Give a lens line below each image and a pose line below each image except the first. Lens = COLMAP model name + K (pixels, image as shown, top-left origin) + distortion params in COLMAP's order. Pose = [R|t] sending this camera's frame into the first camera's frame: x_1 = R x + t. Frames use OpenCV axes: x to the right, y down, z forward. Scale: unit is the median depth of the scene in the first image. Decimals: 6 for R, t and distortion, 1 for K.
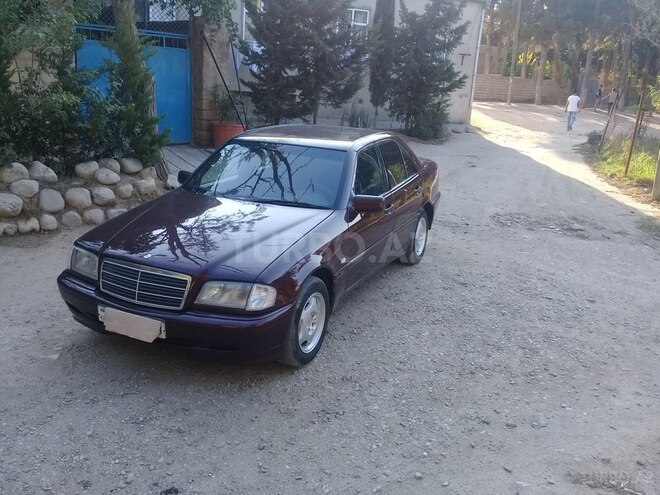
lens RADIAL K [[600.5, 0, 329.1], [0, 600.5, 245.7], [0, 0, 1]] dist [0.032669, 0.000000]
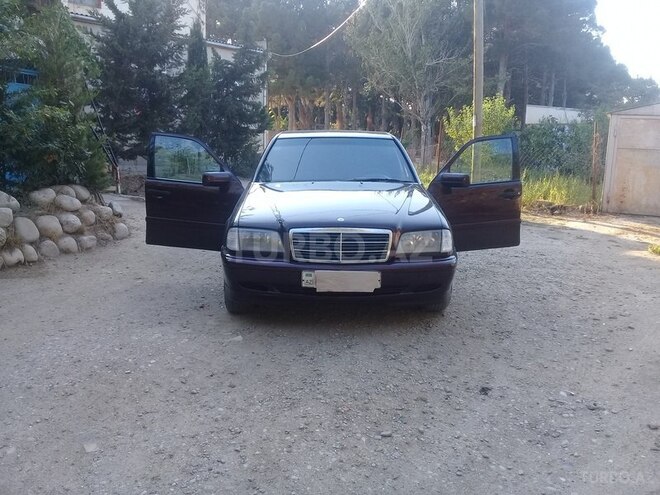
lens RADIAL K [[600.5, 0, 328.6], [0, 600.5, 249.7], [0, 0, 1]] dist [0.032669, 0.000000]
pose [[0.901405, -0.115347, 0.417329, -0.427066], [0.151974, 0.986825, -0.055503, 0.069856], [-0.405429, 0.113453, 0.907059, 0.018427]]
